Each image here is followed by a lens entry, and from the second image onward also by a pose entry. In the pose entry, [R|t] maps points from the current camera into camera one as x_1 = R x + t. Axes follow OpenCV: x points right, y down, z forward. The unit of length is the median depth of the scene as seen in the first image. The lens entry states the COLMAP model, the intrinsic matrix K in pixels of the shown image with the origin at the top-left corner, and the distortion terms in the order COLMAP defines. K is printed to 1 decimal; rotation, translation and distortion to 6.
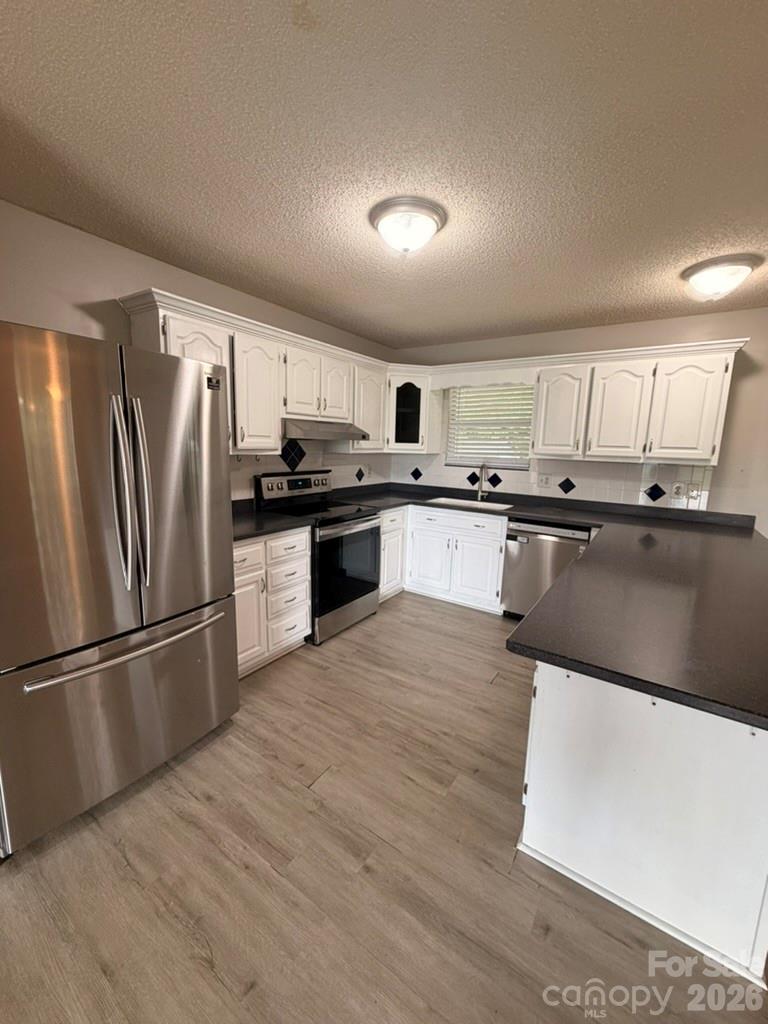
lens RADIAL K [[405.3, 0, 384.9], [0, 405.3, 508.2], [0, 0, 1]] dist [-0.000185, -0.000158]
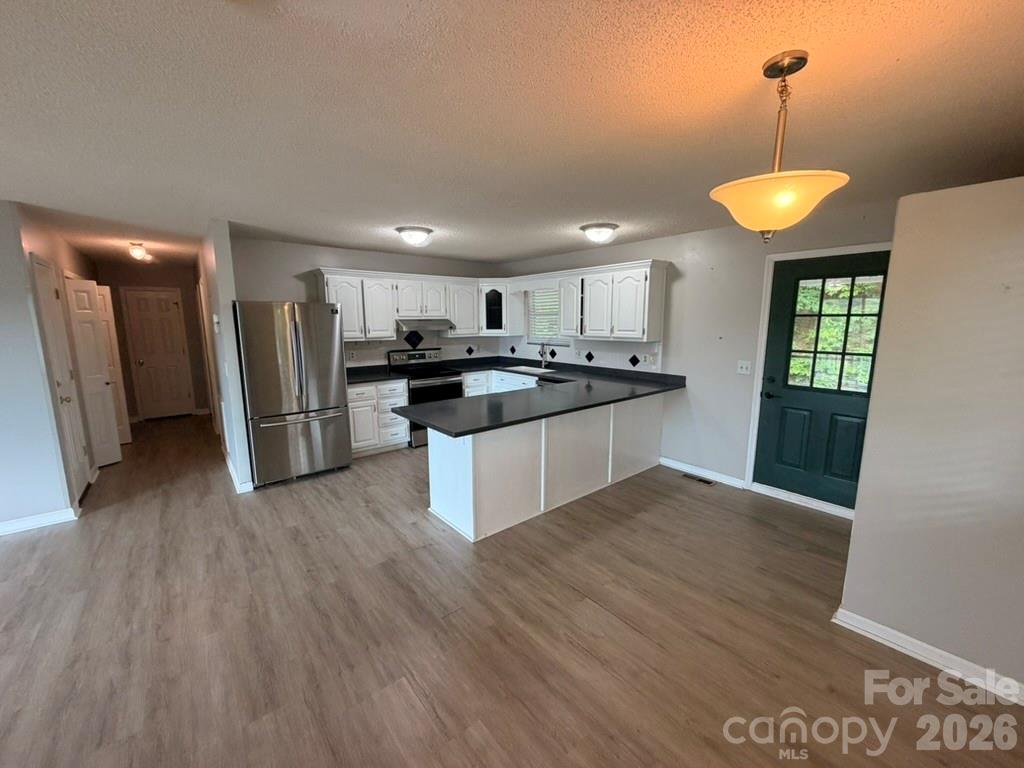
lens RADIAL K [[405.3, 0, 510.6], [0, 405.3, 383.7], [0, 0, 1]] dist [-0.000185, -0.000158]
pose [[0.957934, 0.012003, -0.286736, 0.673182], [-0.013796, 0.999896, -0.004230, 0.056620], [0.286656, 0.008008, 0.958000, -0.516080]]
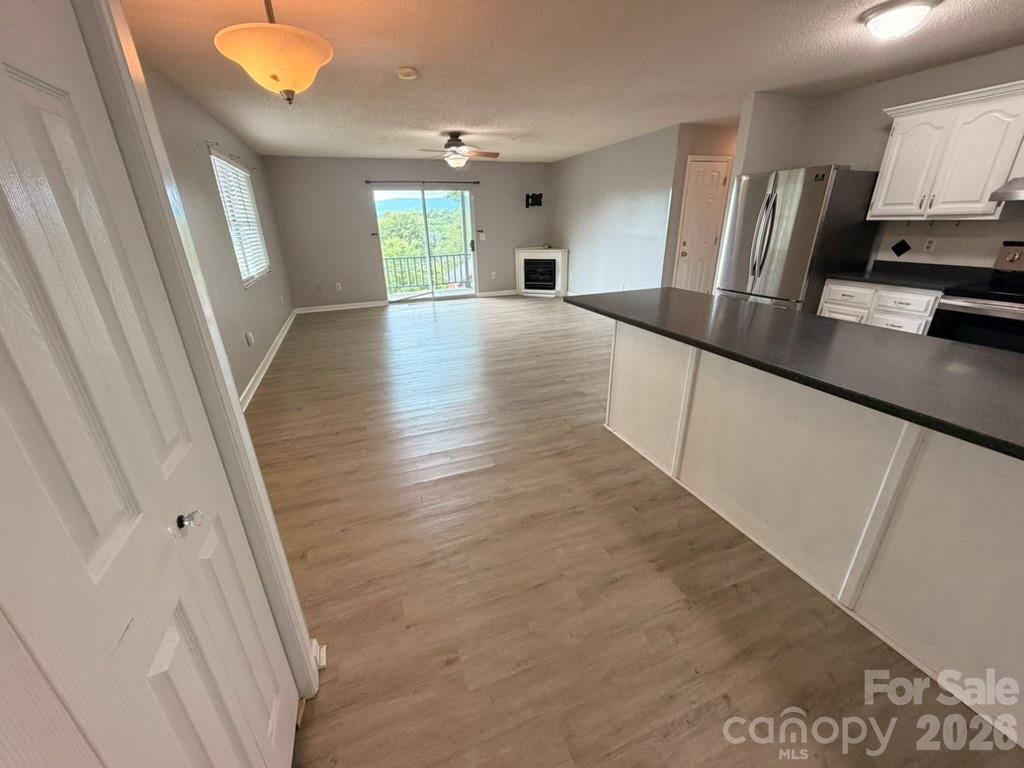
lens RADIAL K [[405.3, 0, 509.0], [0, 405.3, 385.1], [0, 0, 1]] dist [-0.000185, -0.000158]
pose [[-0.579875, 0.291036, -0.760949, 1.152513], [-0.123244, 0.891932, 0.435050, -0.051492], [0.805330, 0.346057, -0.481341, 0.598316]]
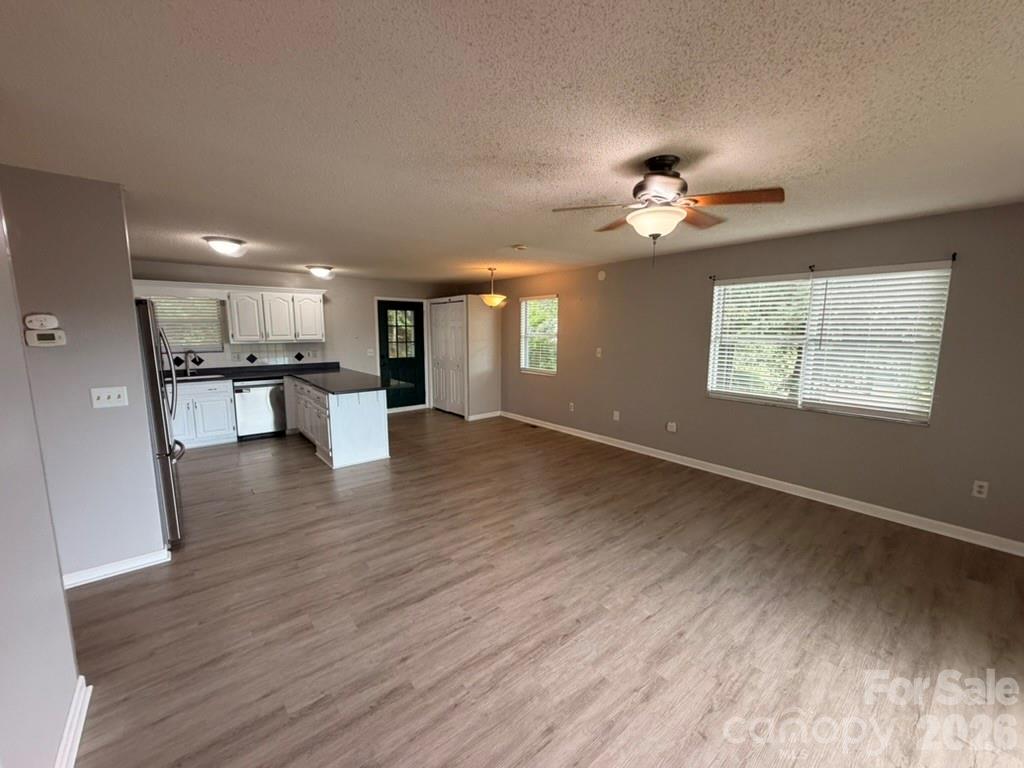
lens RADIAL K [[405.3, 0, 507.9], [0, 405.3, 387.0], [0, 0, 1]] dist [-0.000185, -0.000158]
pose [[0.289962, -0.165952, 0.942540, -0.985609], [0.159380, 0.979472, 0.123423, 0.026450], [-0.943674, 0.114434, 0.310459, -0.607812]]
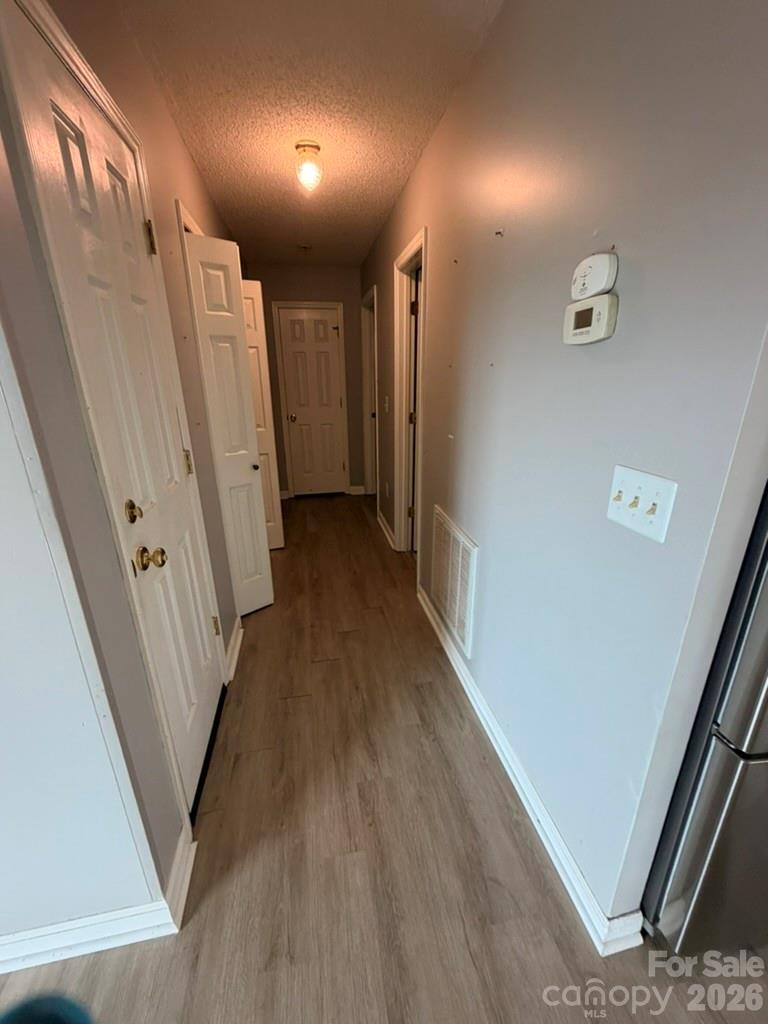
lens RADIAL K [[405.3, 0, 383.9], [0, 405.3, 509.0], [0, 0, 1]] dist [-0.000185, -0.000158]
pose [[0.706292, 0.190908, -0.681694, -0.399340], [-0.081281, 0.978452, 0.189802, -0.013188], [0.703239, -0.078647, 0.706590, 0.073251]]
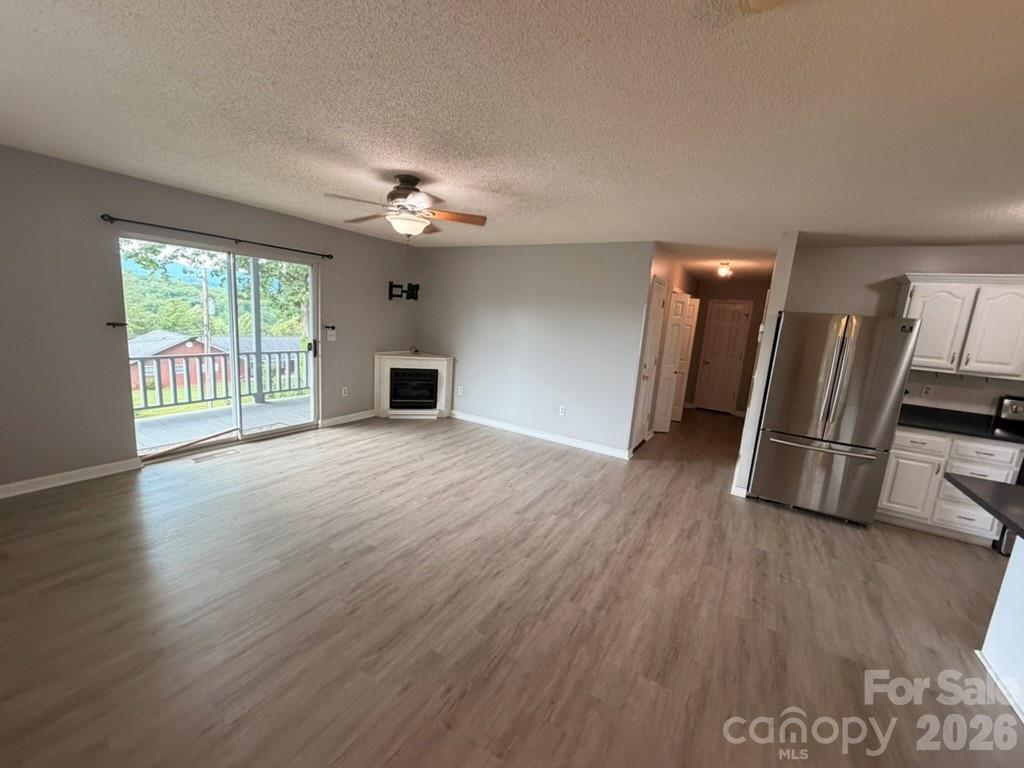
lens RADIAL K [[405.3, 0, 507.4], [0, 405.3, 383.7], [0, 0, 1]] dist [-0.000185, -0.000158]
pose [[0.043650, 0.144484, -0.988544, 0.721904], [-0.229289, 0.964523, 0.130848, 0.053025], [0.972379, 0.220951, 0.075230, -0.440291]]
